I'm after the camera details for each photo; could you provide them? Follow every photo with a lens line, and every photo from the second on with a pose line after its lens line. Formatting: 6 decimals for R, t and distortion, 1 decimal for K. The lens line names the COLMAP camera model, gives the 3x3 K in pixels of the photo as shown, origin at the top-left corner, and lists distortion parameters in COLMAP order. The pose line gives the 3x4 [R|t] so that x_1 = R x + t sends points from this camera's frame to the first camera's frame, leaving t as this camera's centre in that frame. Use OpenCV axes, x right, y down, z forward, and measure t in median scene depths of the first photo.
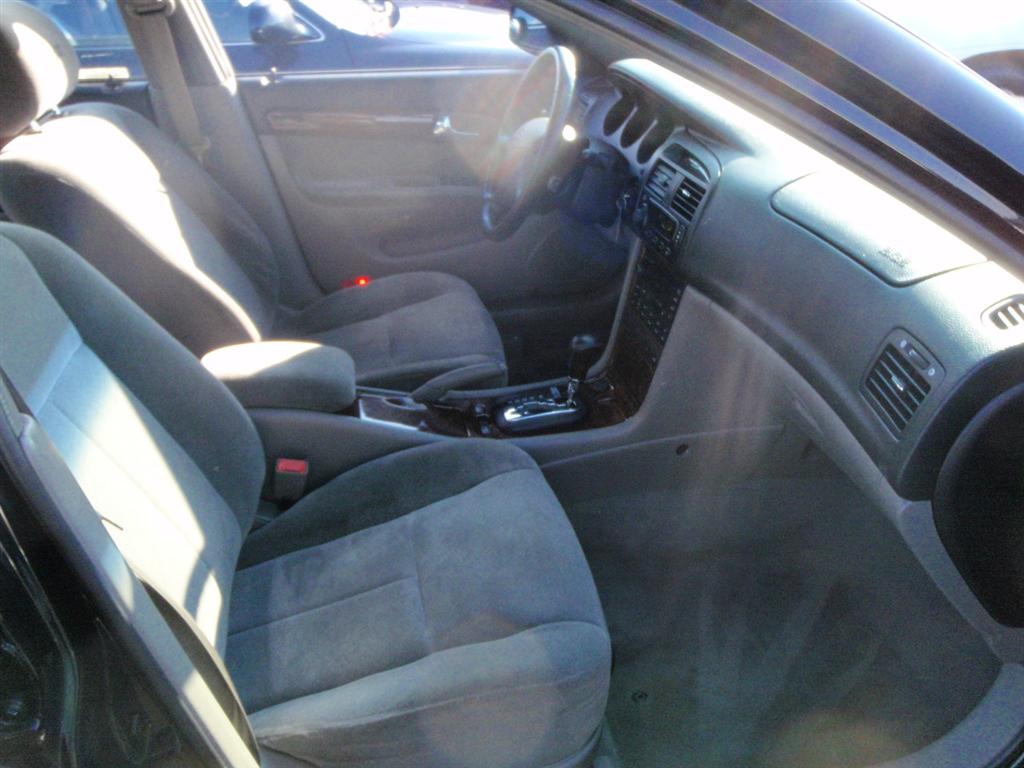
lens RADIAL K [[932.0, 0, 512.0], [0, 932.0, 384.0], [0, 0, 1]] dist [-0.065472, 0.004926]
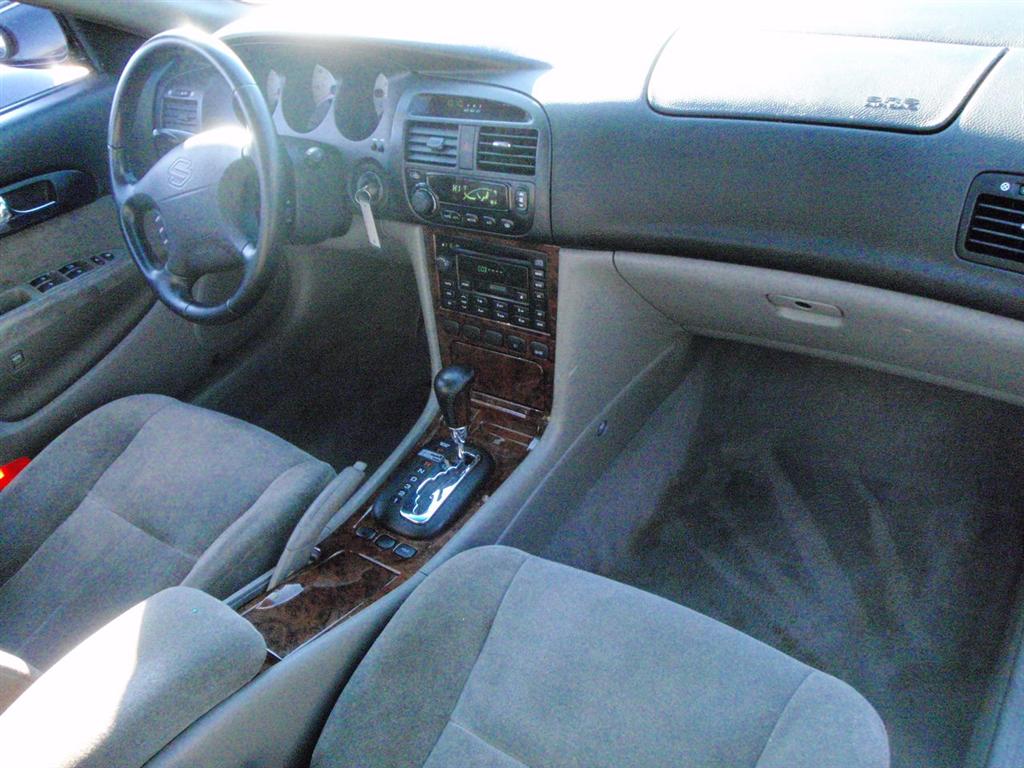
lens RADIAL K [[932.0, 0, 512.0], [0, 932.0, 384.0], [0, 0, 1]] dist [-0.065472, 0.004926]
pose [[0.700986, -0.523329, 0.484505, -0.273325], [0.480558, 0.848581, 0.221303, -0.197419], [-0.526956, 0.077703, 0.846333, 0.350823]]
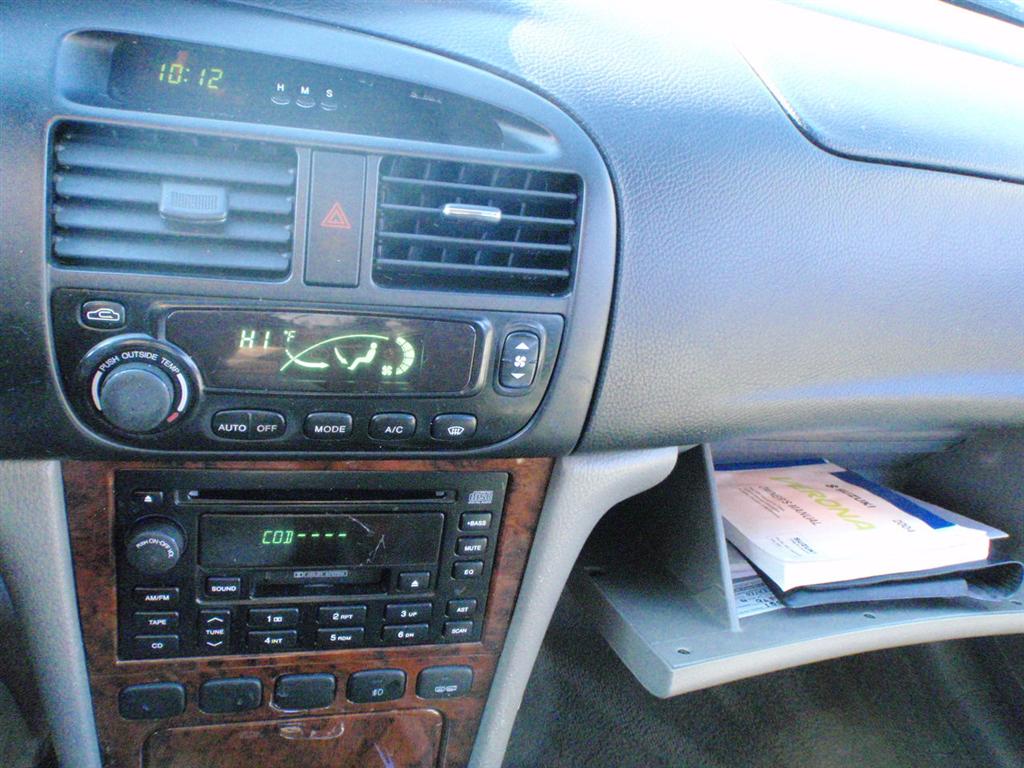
lens RADIAL K [[932.0, 0, 512.0], [0, 932.0, 384.0], [0, 0, 1]] dist [-0.065472, 0.004926]
pose [[-0.074640, -0.608773, 0.789825, -0.049921], [0.237702, 0.758343, 0.606971, -0.316831], [-0.968466, 0.233047, 0.088103, 0.947773]]
